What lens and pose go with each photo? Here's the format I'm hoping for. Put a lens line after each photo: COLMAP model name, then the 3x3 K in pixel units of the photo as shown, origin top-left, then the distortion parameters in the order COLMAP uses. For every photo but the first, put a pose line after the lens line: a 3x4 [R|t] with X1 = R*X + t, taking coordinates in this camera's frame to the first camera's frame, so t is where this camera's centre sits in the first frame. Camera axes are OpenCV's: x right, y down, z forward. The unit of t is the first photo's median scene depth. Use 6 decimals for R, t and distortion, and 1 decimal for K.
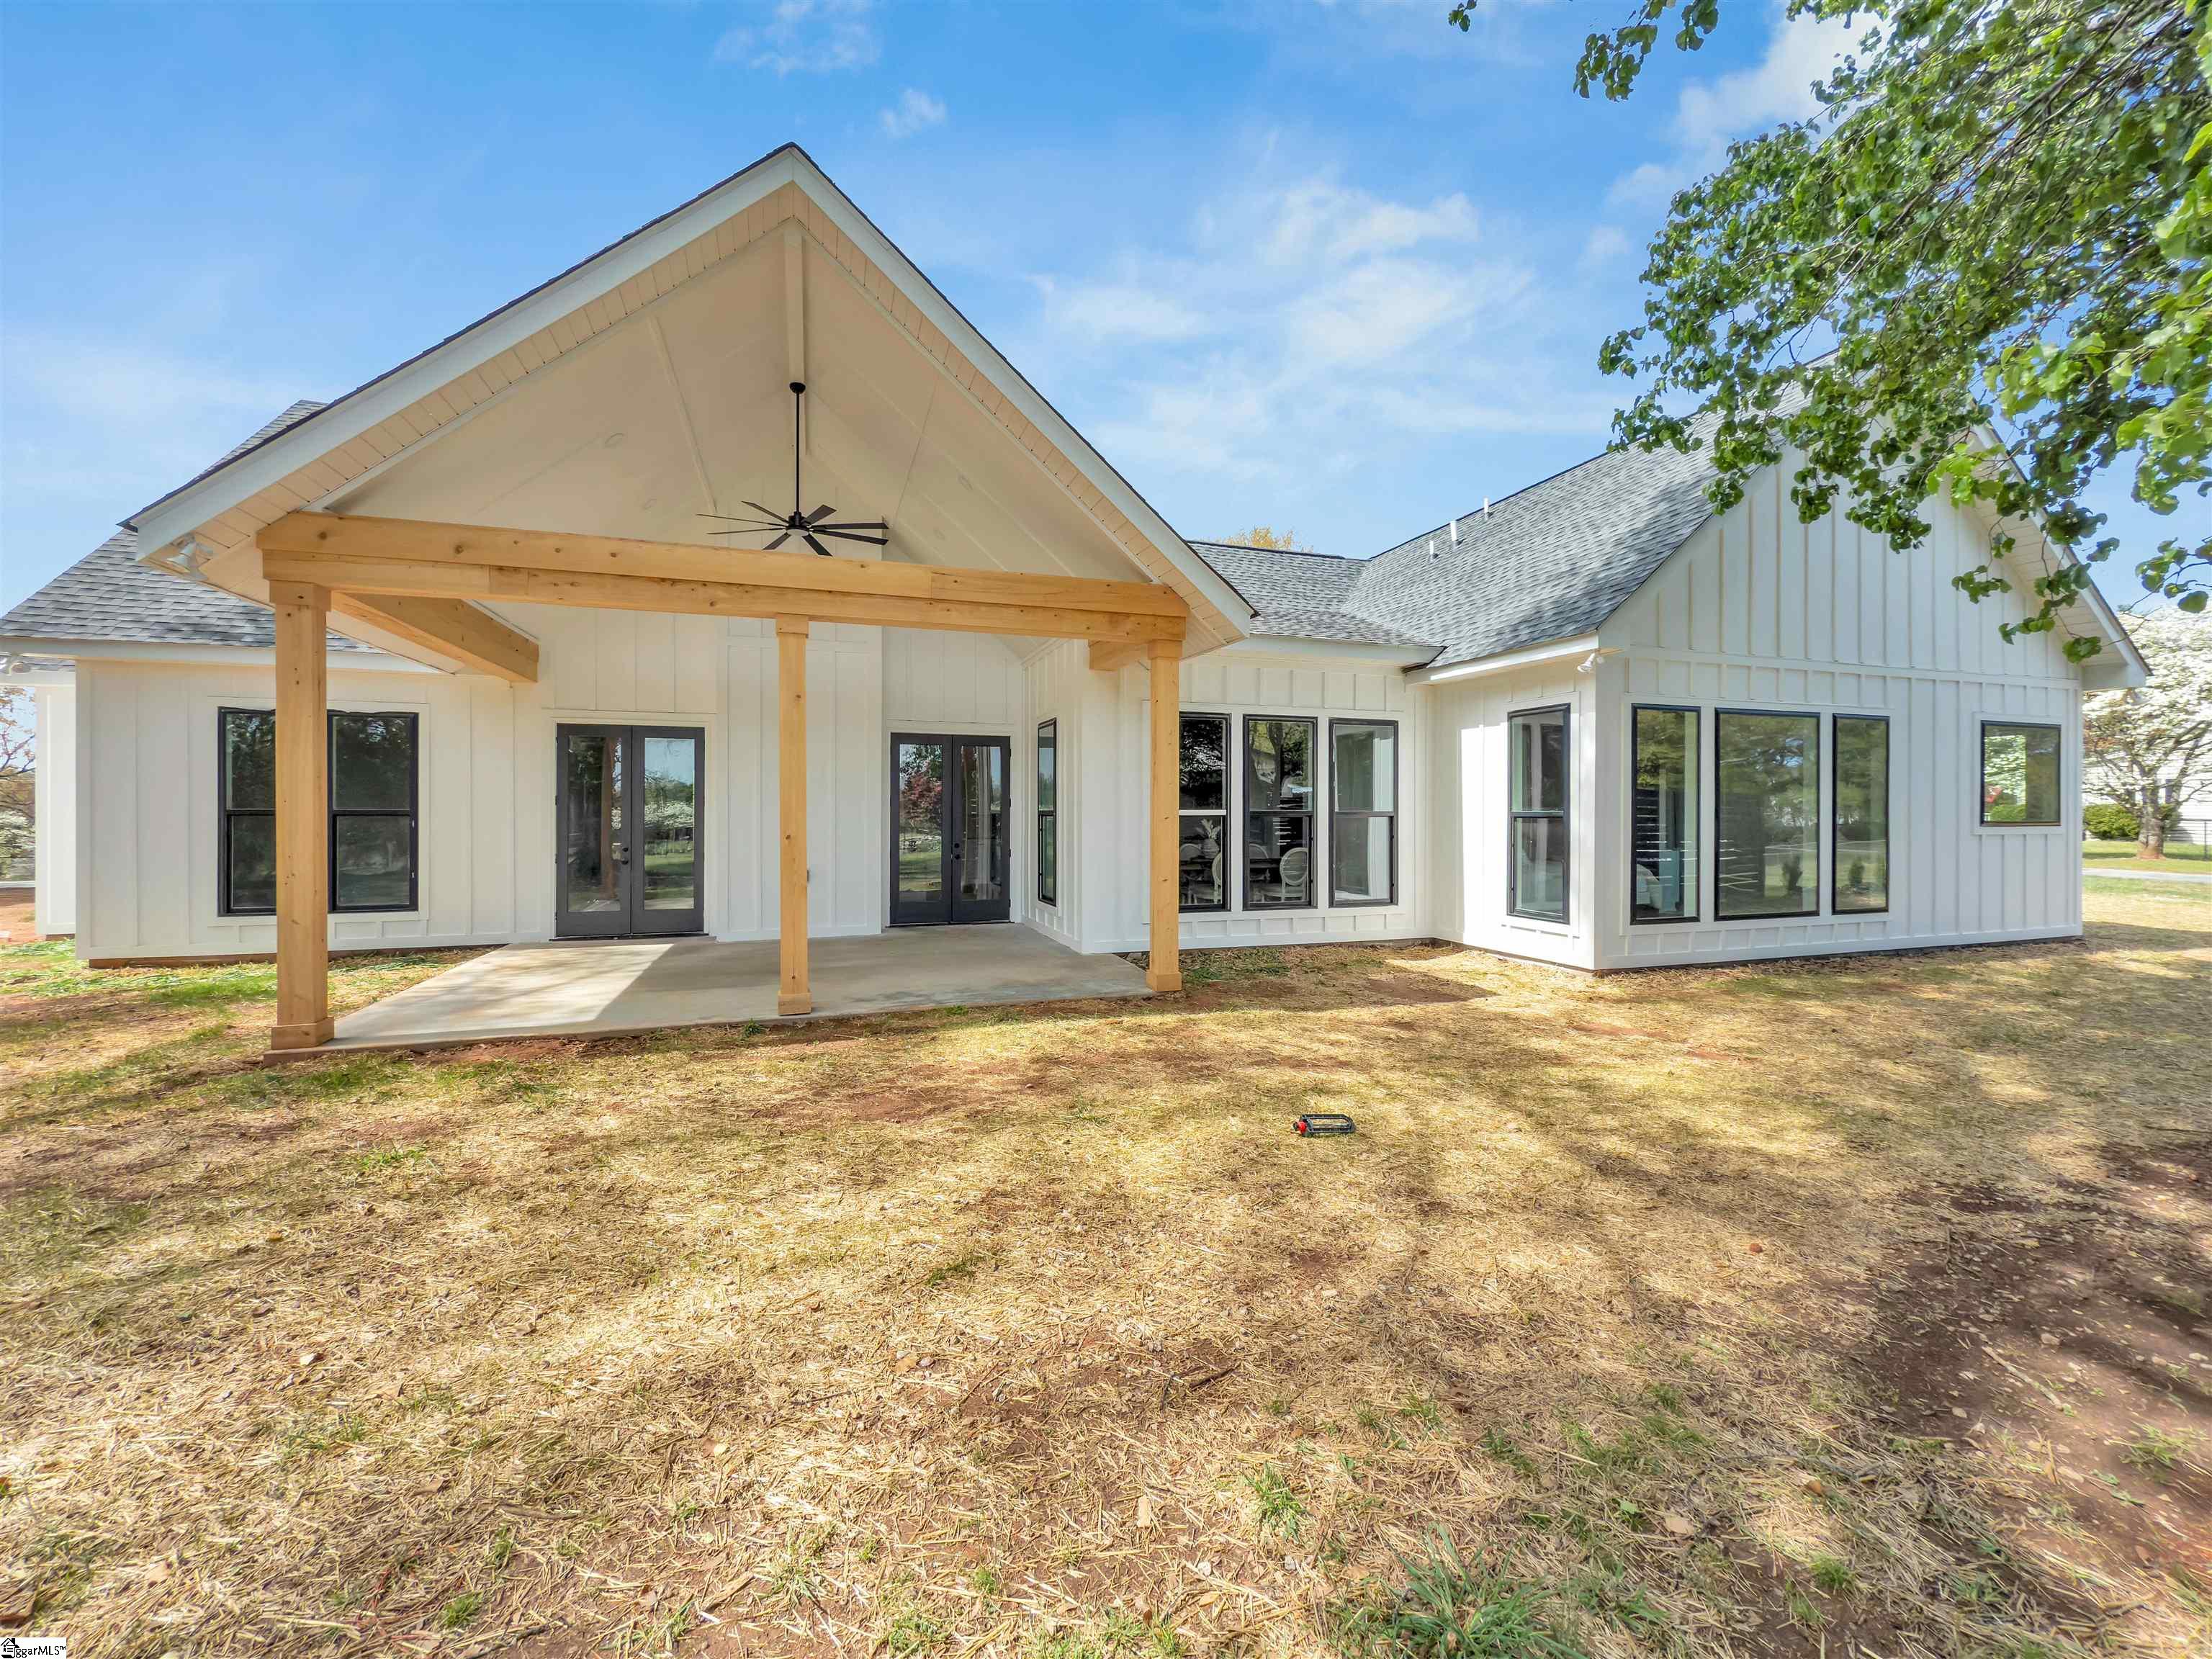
lens RADIAL K [[890.1, 0, 1090.9], [0, 890.1, 818.8], [0, 0, 1]] dist [0.002083, 0.000171]
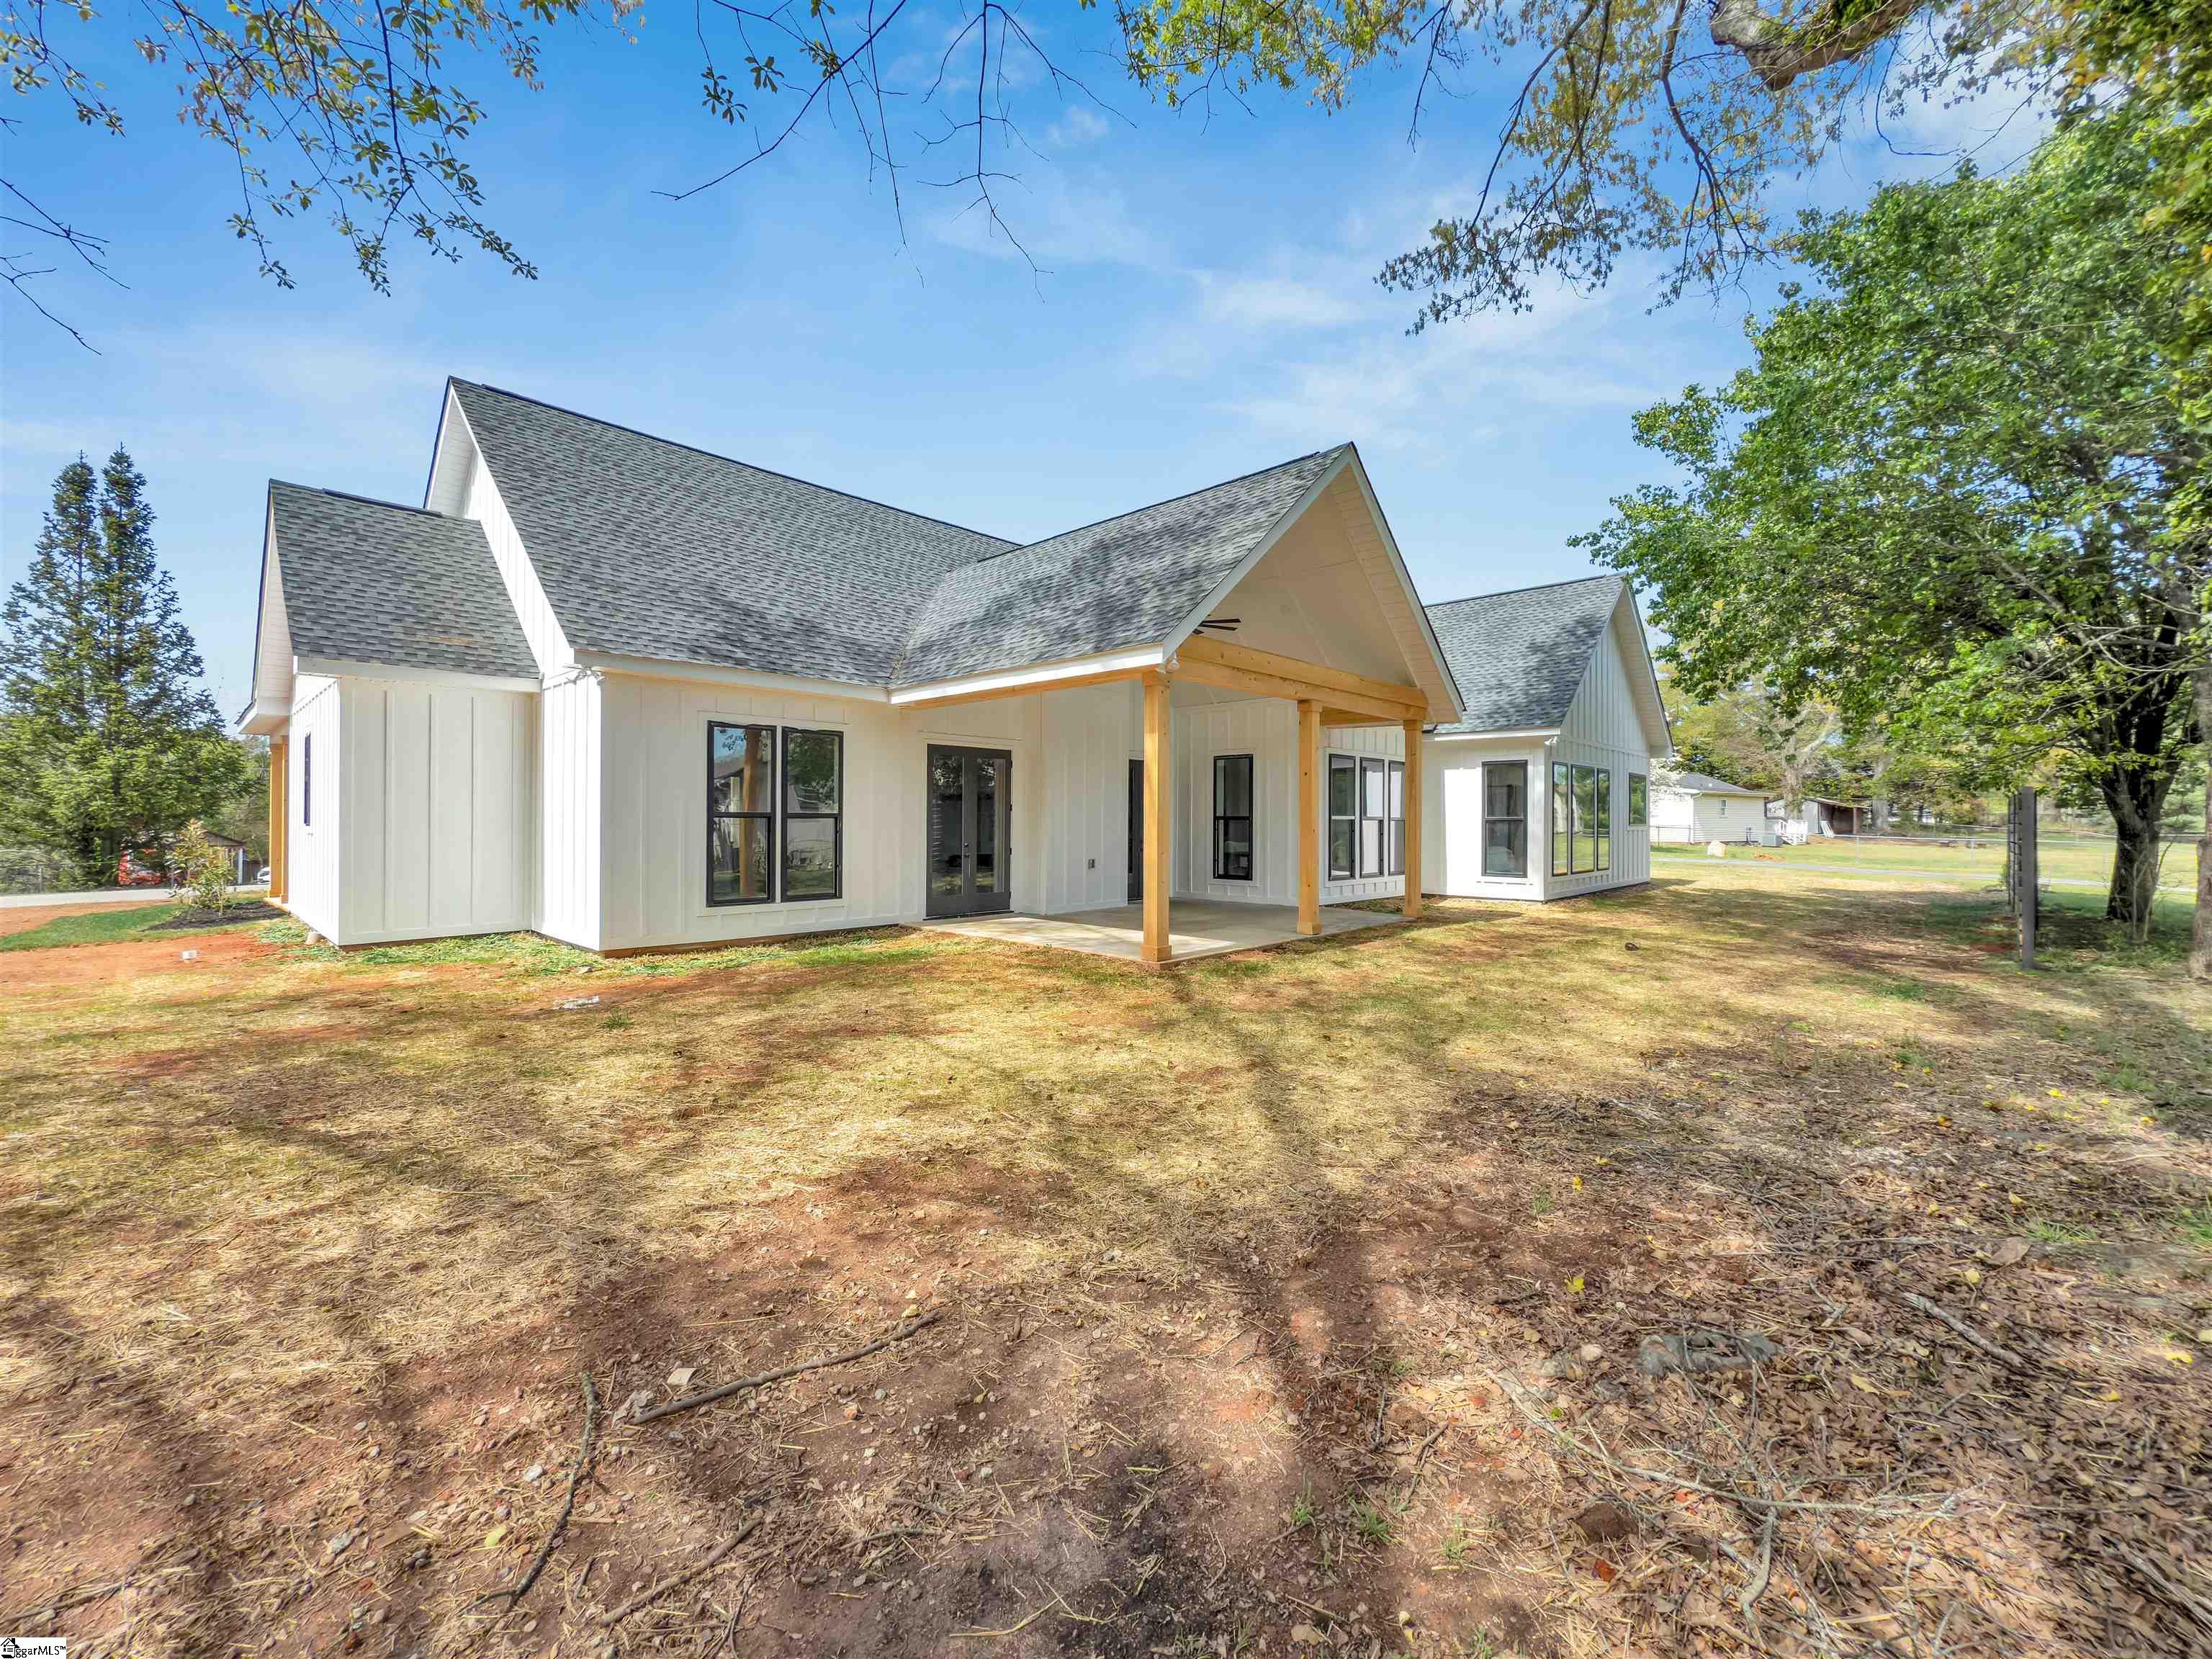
lens RADIAL K [[894.8, 0, 1050.2], [0, 894.8, 820.8], [0, 0, 1]] dist [0.000937, 0.000045]
pose [[0.895712, 0.000674, 0.444635, -1.029143], [-0.000208, 0.999999, -0.001098, 0.000279], [-0.444635, 0.000891, 0.895711, -0.206231]]
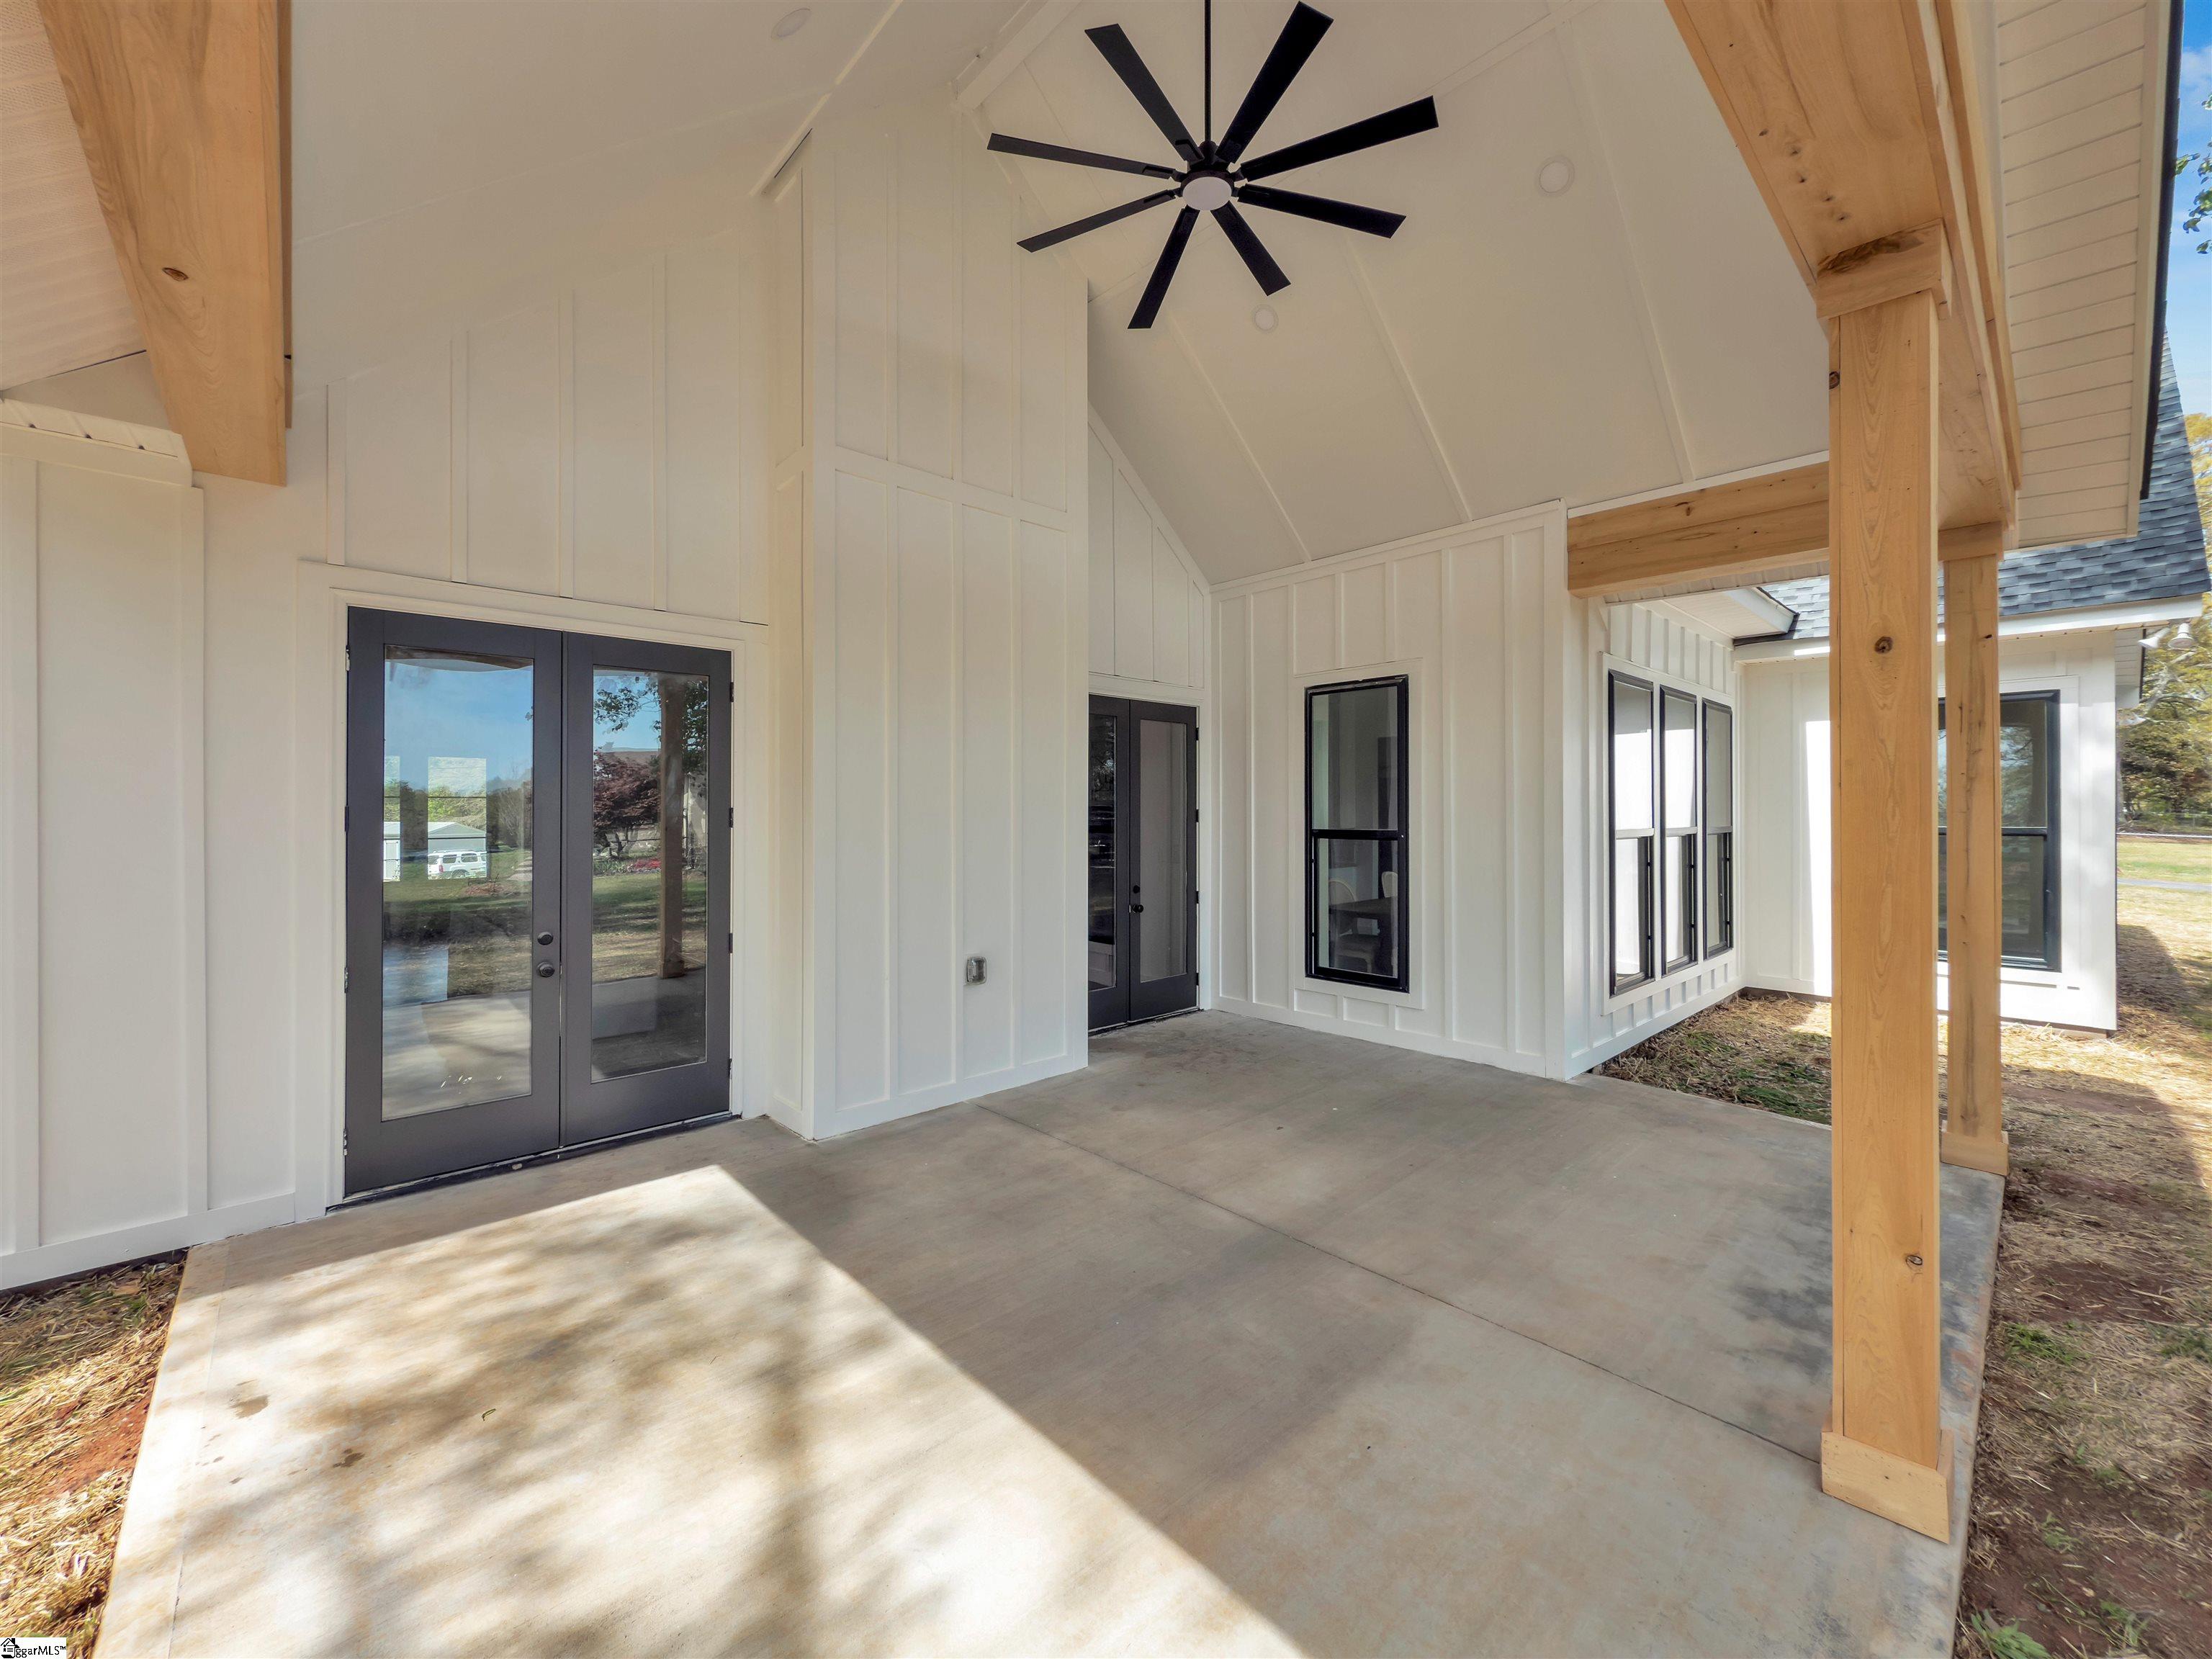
lens RADIAL K [[890.1, 0, 1090.9], [0, 890.1, 818.8], [0, 0, 1]] dist [0.002083, 0.000171]
pose [[0.906977, -0.006515, 0.421131, -0.487297], [0.006228, 0.999978, 0.002057, -0.020643], [-0.421135, 0.000758, 0.906998, 0.555021]]
